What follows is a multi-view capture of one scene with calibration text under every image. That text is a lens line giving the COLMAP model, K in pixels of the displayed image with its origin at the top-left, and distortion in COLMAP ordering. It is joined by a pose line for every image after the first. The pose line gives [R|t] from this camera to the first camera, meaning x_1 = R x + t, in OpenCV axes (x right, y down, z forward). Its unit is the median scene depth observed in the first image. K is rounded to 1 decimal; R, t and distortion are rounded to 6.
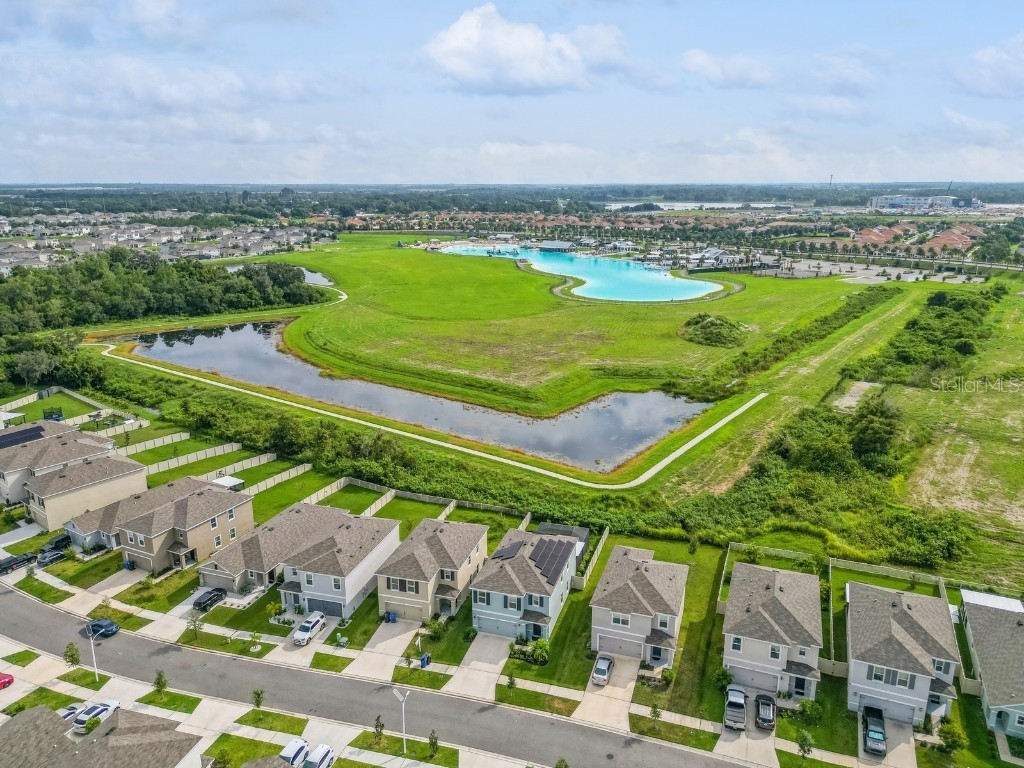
lens RADIAL K [[721.1, 0, 512.3], [0, 721.1, 377.4], [0, 0, 1]] dist [0.071411, -0.069750]
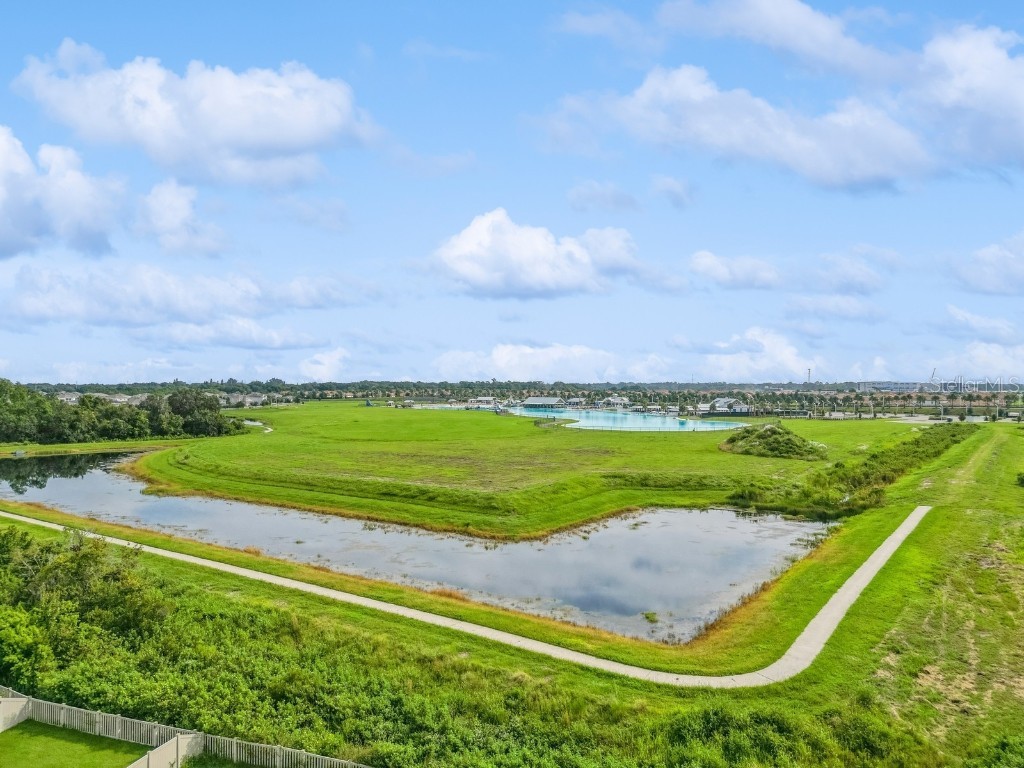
lens RADIAL K [[721.1, 0, 512.3], [0, 721.1, 377.4], [0, 0, 1]] dist [0.071411, -0.069750]
pose [[0.999864, 0.001530, 0.016405, 0.057393], [0.002834, 0.964861, -0.262747, 0.148954], [-0.016231, 0.262758, 0.964725, 0.919683]]
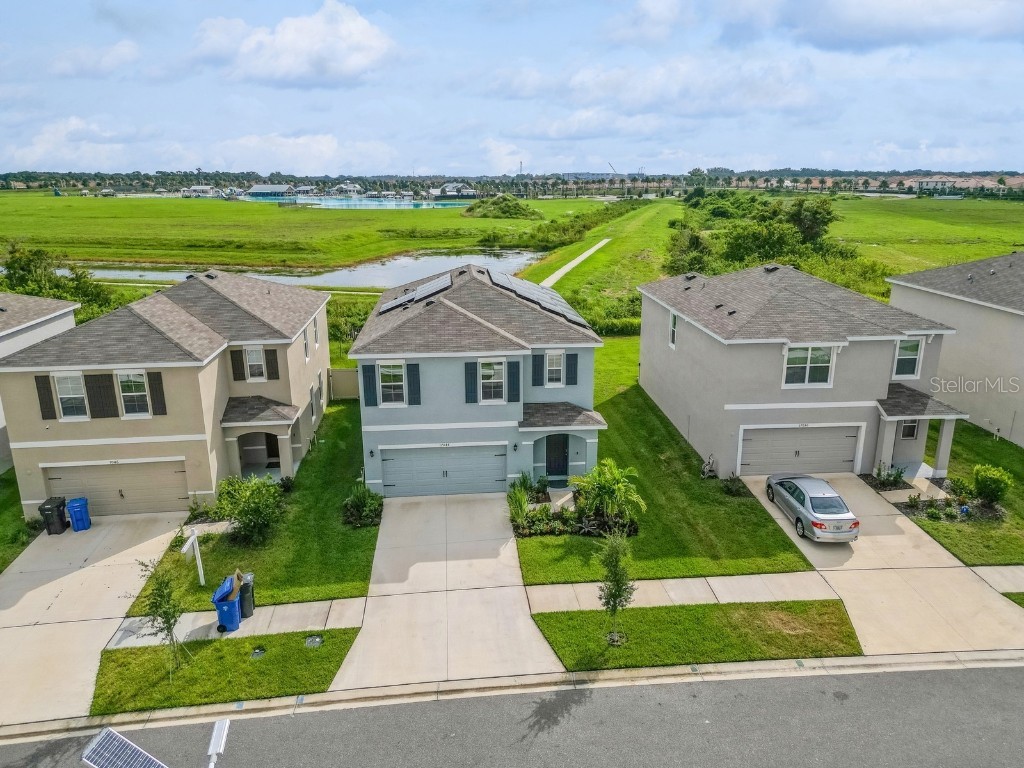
lens RADIAL K [[721.1, 0, 512.3], [0, 721.1, 377.4], [0, 0, 1]] dist [0.071411, -0.069750]
pose [[0.924007, -0.103756, 0.368030, -0.103852], [0.099802, 0.994560, 0.029818, 0.280793], [-0.369122, 0.009178, 0.929336, 0.651118]]
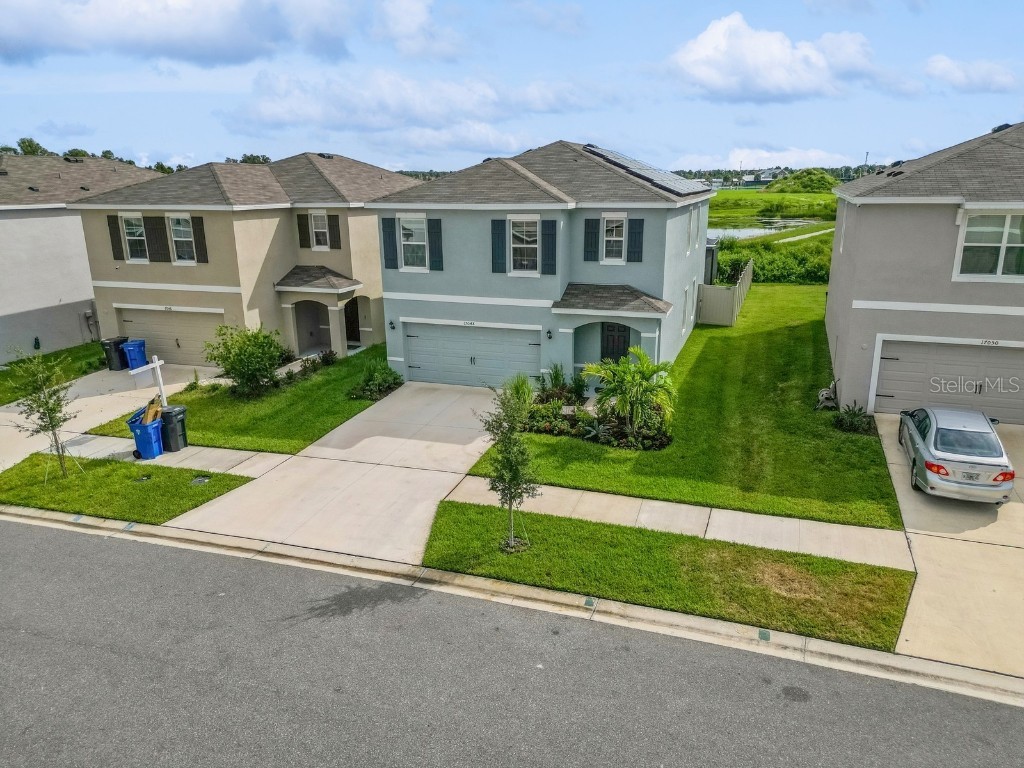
lens RADIAL K [[721.1, 0, 512.3], [0, 721.1, 377.4], [0, 0, 1]] dist [0.071411, -0.069750]
pose [[0.999451, 0.000817, -0.033112, 0.004334], [-0.000355, 0.999903, 0.013949, 0.331902], [0.033121, -0.013930, 0.999354, 0.691070]]
